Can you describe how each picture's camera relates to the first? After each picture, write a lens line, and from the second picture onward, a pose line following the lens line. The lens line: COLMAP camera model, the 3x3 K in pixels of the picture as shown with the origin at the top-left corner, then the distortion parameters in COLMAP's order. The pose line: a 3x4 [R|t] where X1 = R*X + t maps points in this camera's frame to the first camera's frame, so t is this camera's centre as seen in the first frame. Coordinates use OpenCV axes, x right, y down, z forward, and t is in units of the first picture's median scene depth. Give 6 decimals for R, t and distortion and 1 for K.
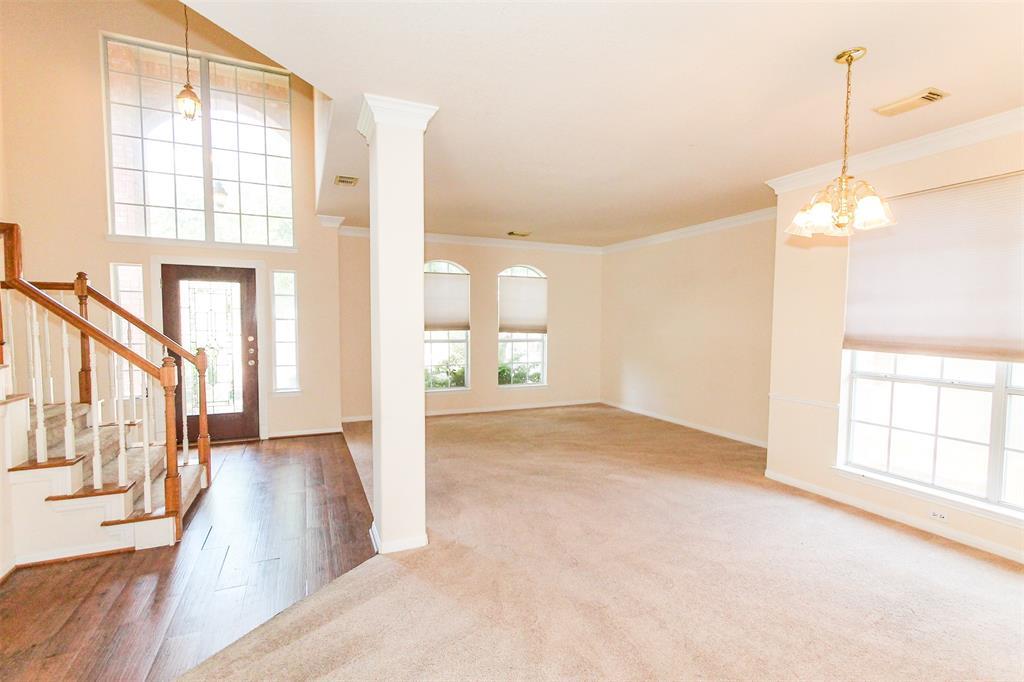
lens RADIAL K [[473.0, 0, 515.1], [0, 473.0, 352.2], [0, 0, 1]] dist [-0.000275, 0.000039]
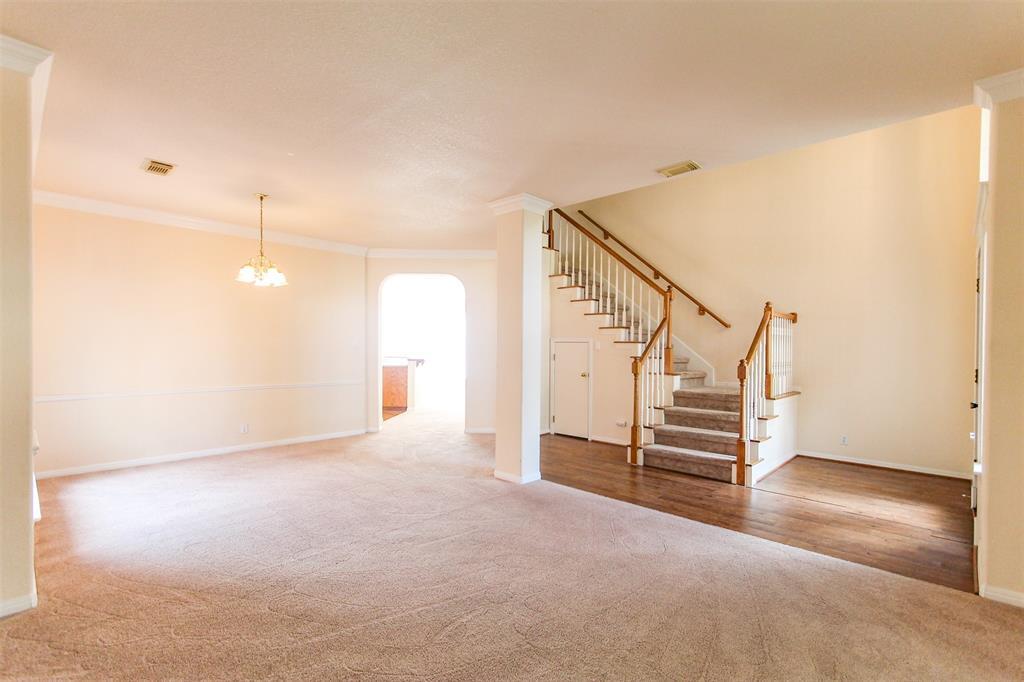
lens RADIAL K [[473.0, 0, 515.1], [0, 473.0, 352.2], [0, 0, 1]] dist [-0.000275, 0.000039]
pose [[-0.925047, -0.015141, -0.379551, 0.192210], [-0.044507, 0.996643, 0.068717, -0.067521], [0.377237, 0.080459, -0.922615, 1.400482]]
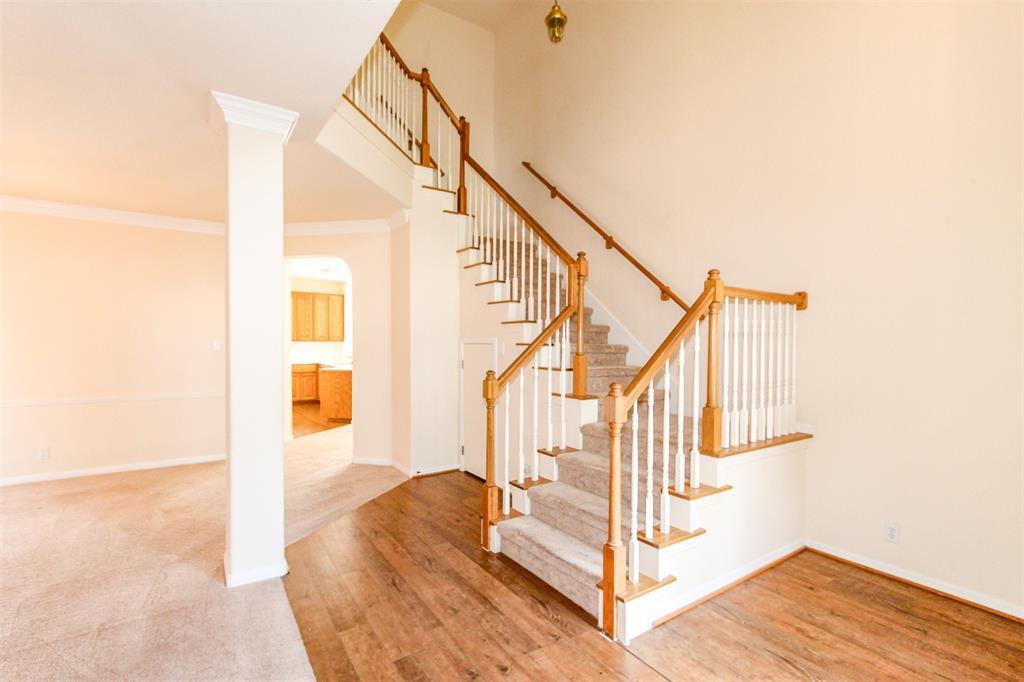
lens RADIAL K [[473.0, 0, 515.1], [0, 473.0, 352.2], [0, 0, 1]] dist [-0.000275, 0.000039]
pose [[-0.984047, -0.013958, -0.177358, -0.348619], [-0.029313, 0.996013, 0.084253, -0.075068], [0.175475, 0.088108, -0.980533, 1.167274]]
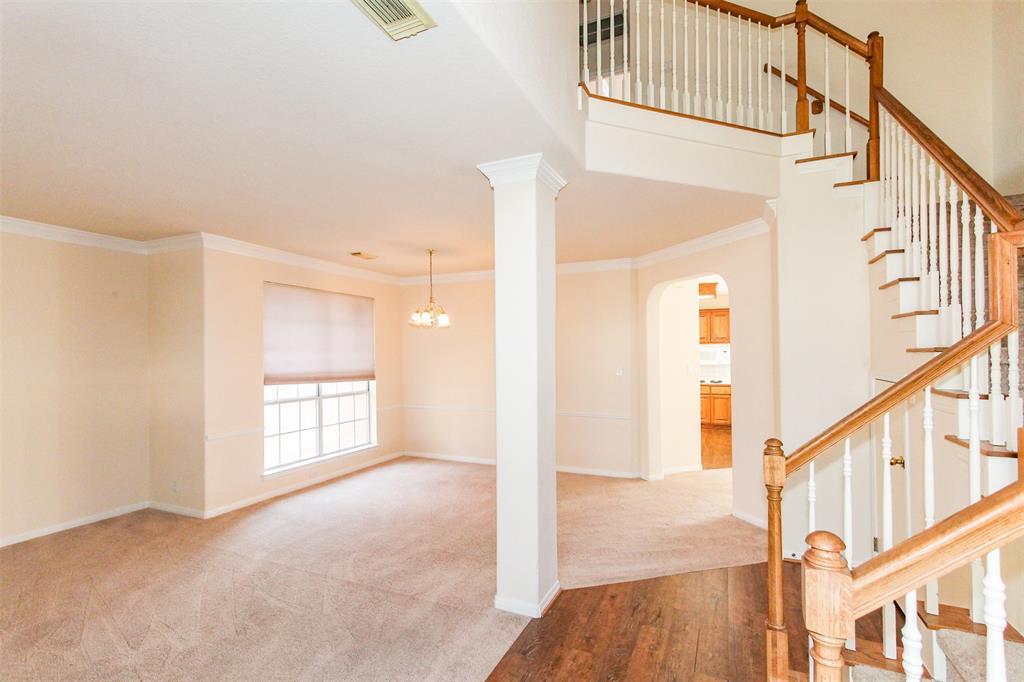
lens RADIAL K [[473.0, 0, 515.1], [0, 473.0, 352.2], [0, 0, 1]] dist [-0.000275, 0.000039]
pose [[-0.660218, -0.005932, 0.751050, -0.568518], [0.048290, 0.997565, 0.050328, -0.097171], [-0.749520, 0.069496, -0.658324, 0.967579]]
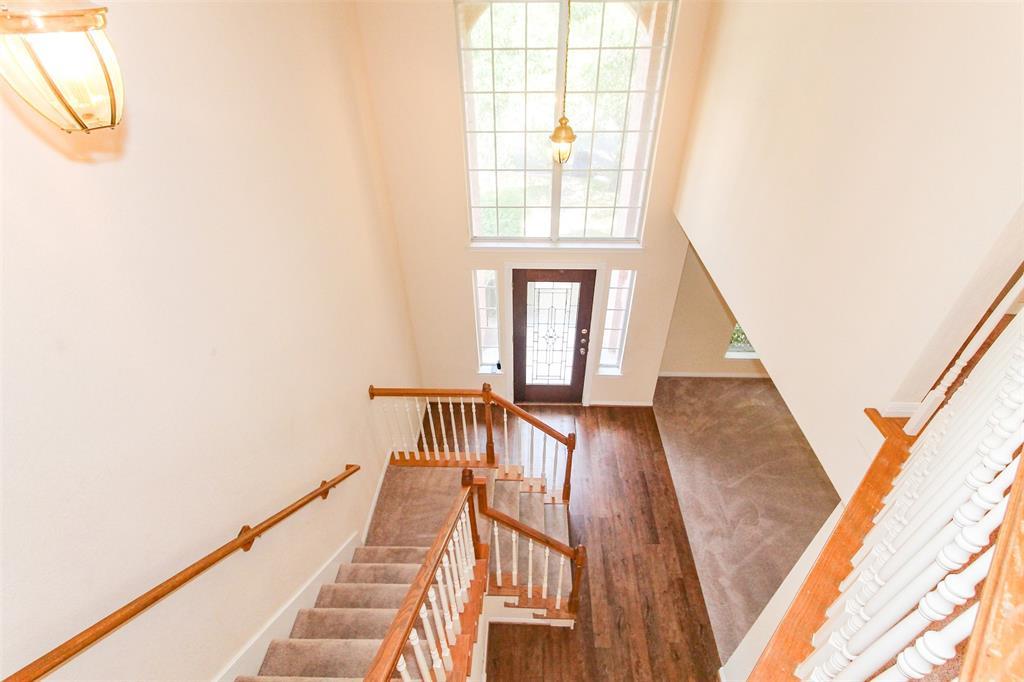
lens RADIAL K [[473.0, 0, 515.1], [0, 473.0, 352.2], [0, 0, 1]] dist [-0.000275, 0.000039]
pose [[0.896348, 0.259449, -0.359509, -0.340702], [-0.011089, 0.823755, 0.566838, -0.604897], [0.443213, -0.504097, 0.741248, 0.177485]]
